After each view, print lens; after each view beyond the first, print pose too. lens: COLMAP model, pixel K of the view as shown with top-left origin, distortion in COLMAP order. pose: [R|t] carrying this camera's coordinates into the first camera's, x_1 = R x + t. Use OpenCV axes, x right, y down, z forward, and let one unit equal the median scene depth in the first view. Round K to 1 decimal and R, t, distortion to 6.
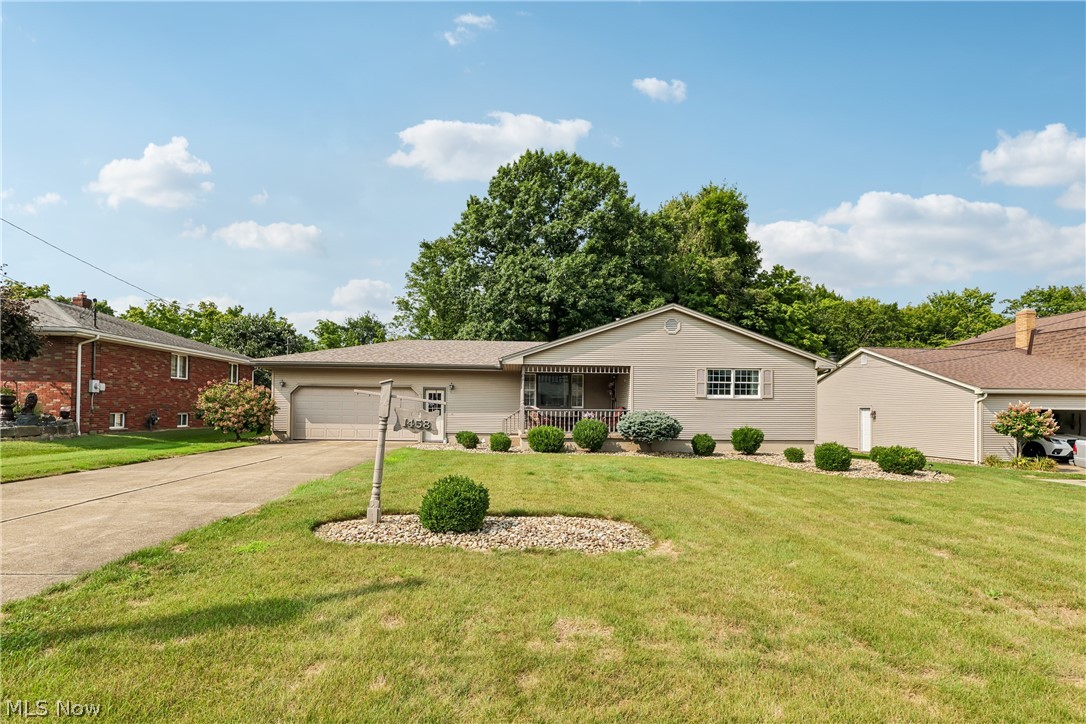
lens RADIAL K [[524.3, 0, 544.7], [0, 524.3, 391.7], [0, 0, 1]] dist [0.002883, 0.000390]
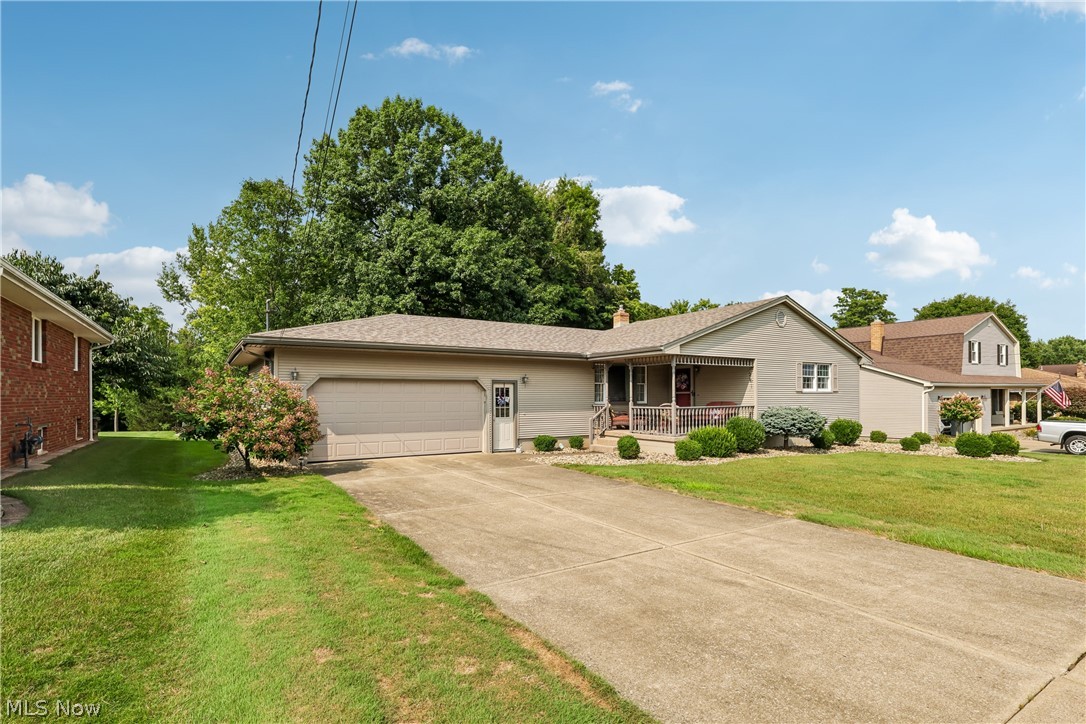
lens RADIAL K [[524.3, 0, 544.7], [0, 524.3, 391.7], [0, 0, 1]] dist [0.002883, 0.000390]
pose [[0.869079, -0.009879, 0.494575, -0.570197], [-0.002441, 0.999703, 0.024259, -0.010630], [-0.494668, -0.022291, 0.868796, 0.329974]]
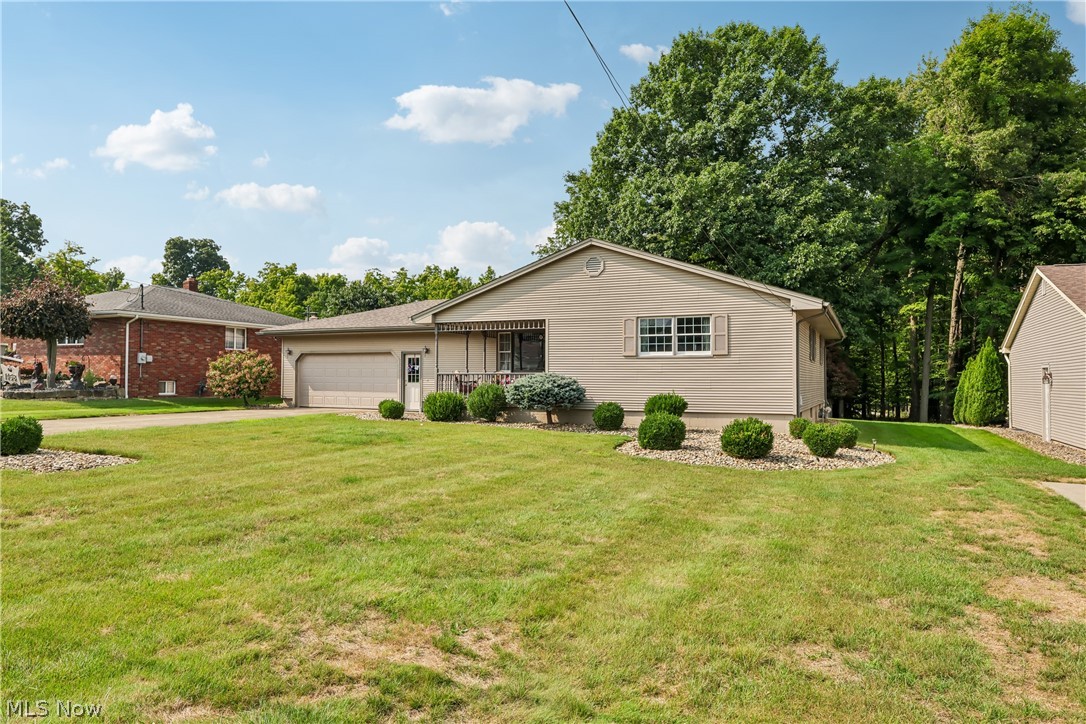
lens RADIAL K [[700.1, 0, 543.0], [0, 700.1, 362.0], [0, 0, 1]] dist [0.007213, 0.001102]
pose [[0.878089, -0.018725, -0.478130, 0.613487], [0.021435, 0.999770, 0.000212, 0.015426], [0.478017, -0.010434, 0.878289, 0.036580]]
